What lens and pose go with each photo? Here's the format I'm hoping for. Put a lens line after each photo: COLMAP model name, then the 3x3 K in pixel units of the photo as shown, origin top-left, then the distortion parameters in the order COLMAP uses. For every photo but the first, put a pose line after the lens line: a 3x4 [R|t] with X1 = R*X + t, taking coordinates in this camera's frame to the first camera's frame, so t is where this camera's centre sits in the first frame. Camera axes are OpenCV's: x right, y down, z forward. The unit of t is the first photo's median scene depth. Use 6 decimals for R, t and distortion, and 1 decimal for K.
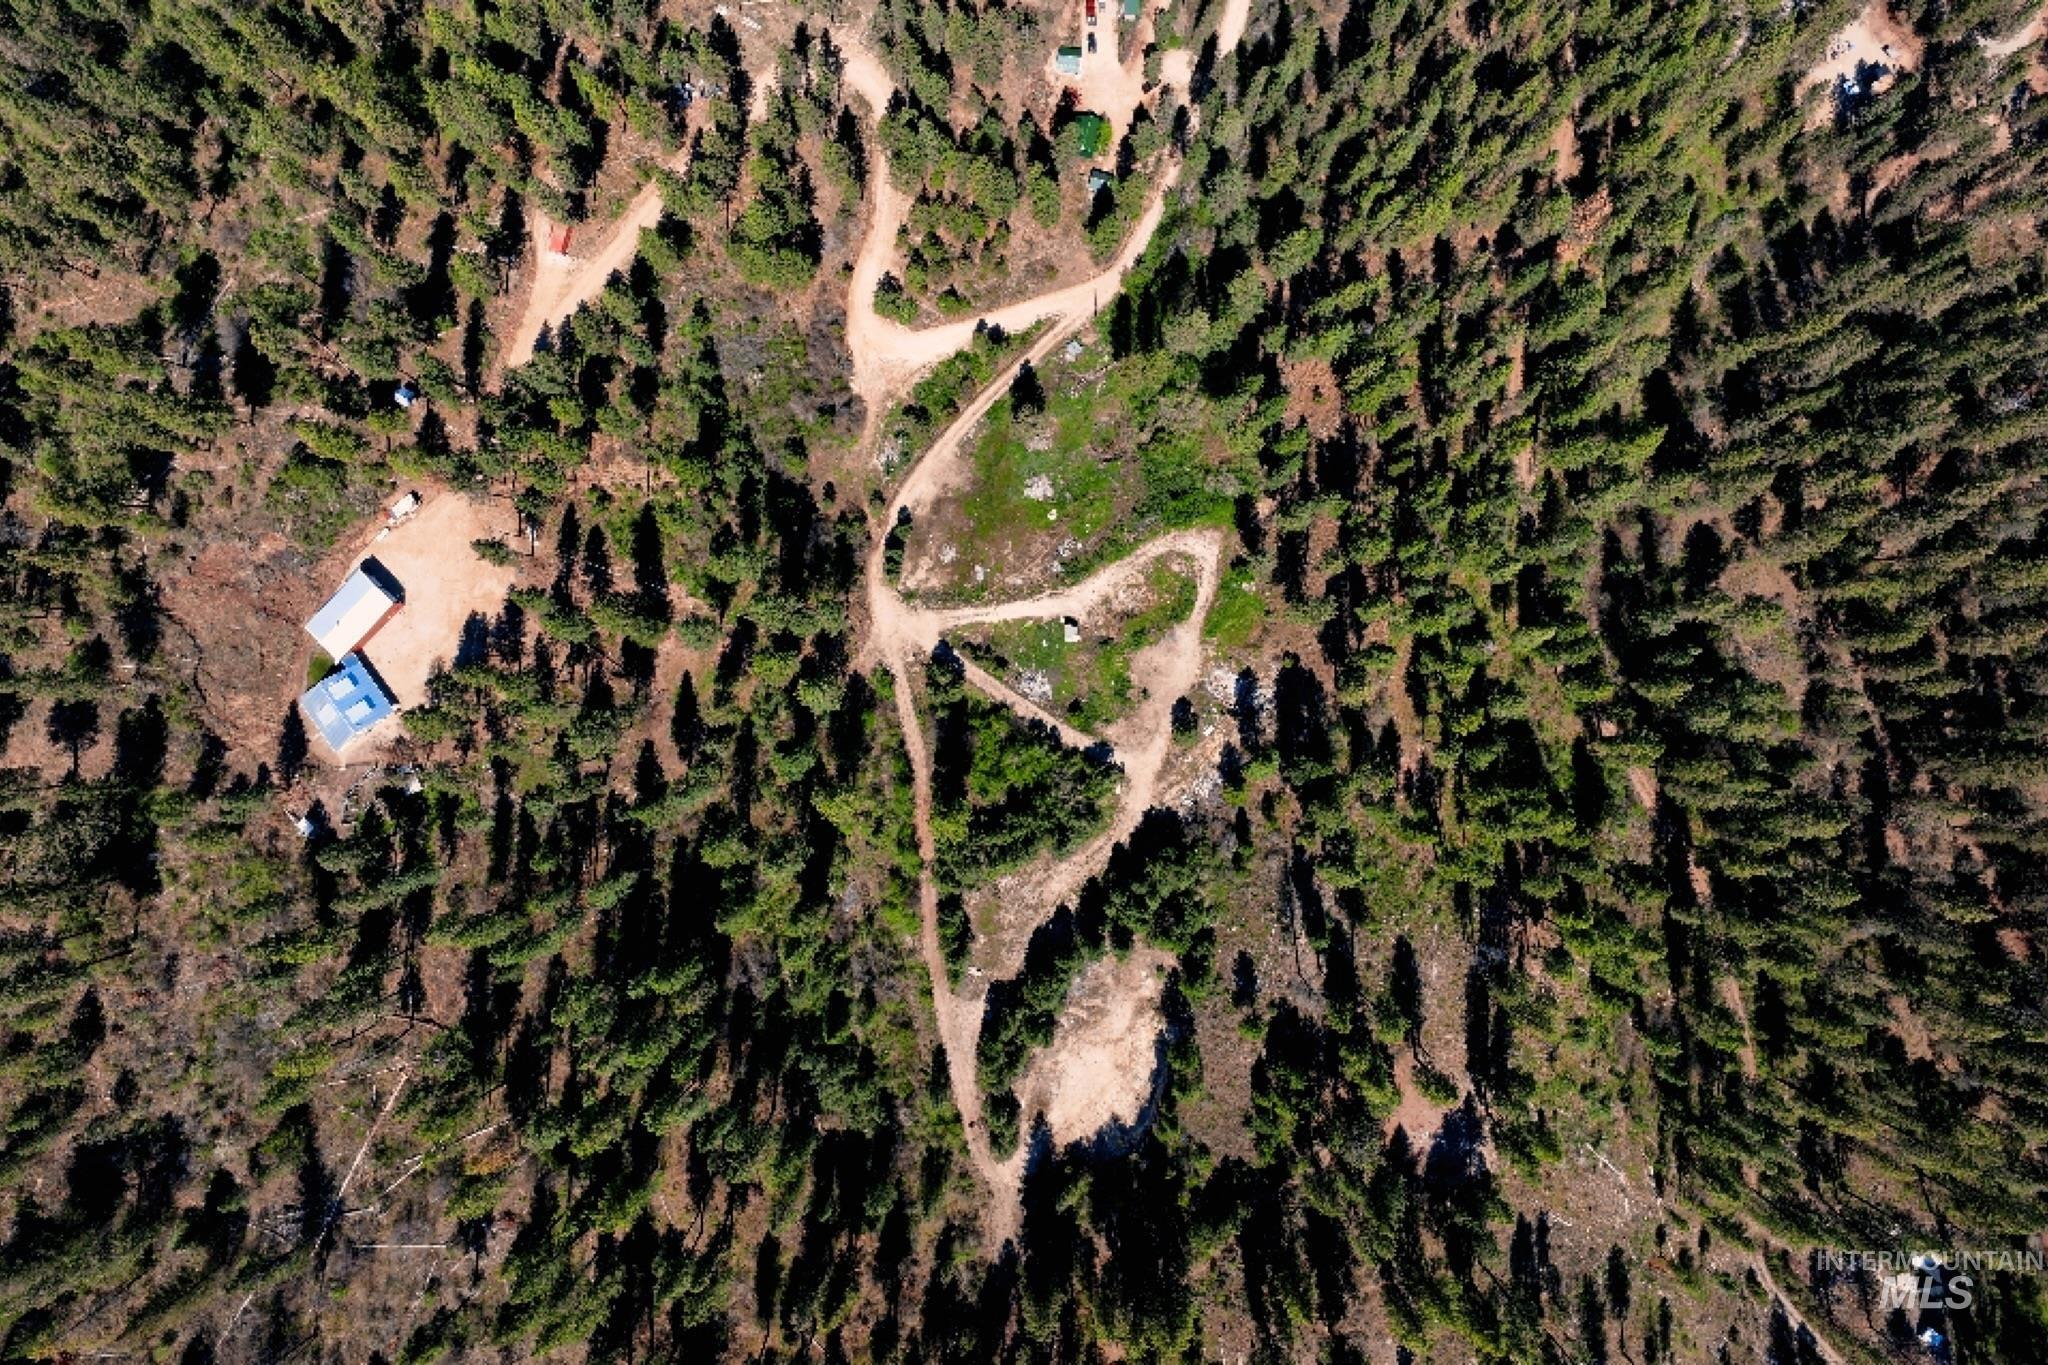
lens RADIAL K [[1436.3, 0, 1058.4], [0, 1436.3, 636.8], [0, 0, 1]] dist [-0.009599, 0.018387]
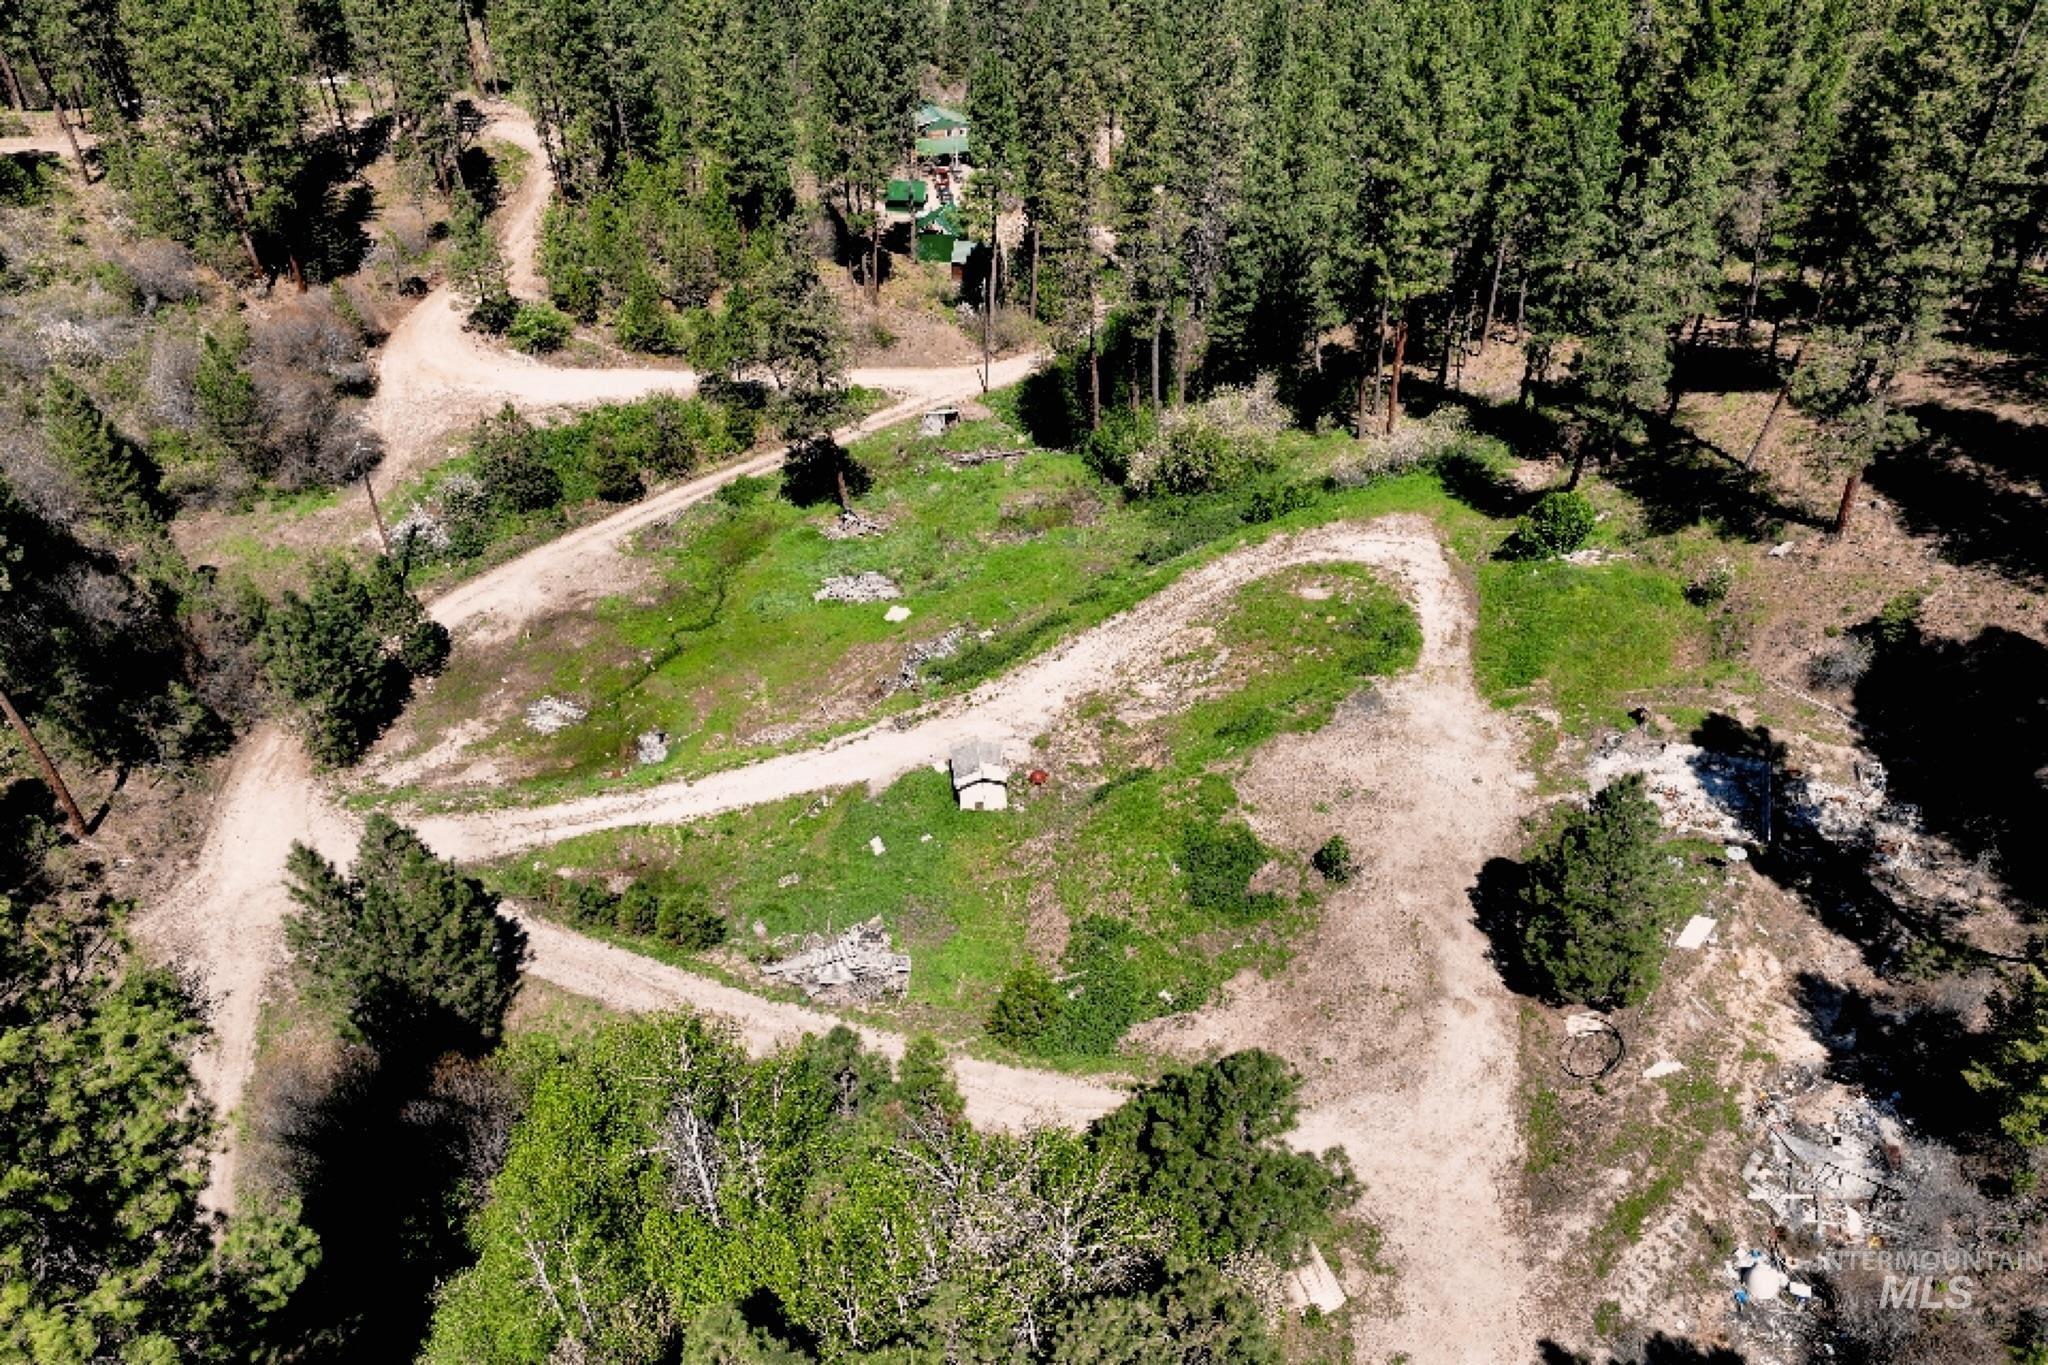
lens RADIAL K [[1436.3, 0, 1036.1], [0, 1436.3, 681.5], [0, 0, 1]] dist [-0.009599, 0.018387]
pose [[0.994306, -0.072935, 0.077697, 0.000674], [0.106037, 0.604545, -0.789482, 0.191964], [0.010609, 0.793225, 0.608837, 0.847426]]
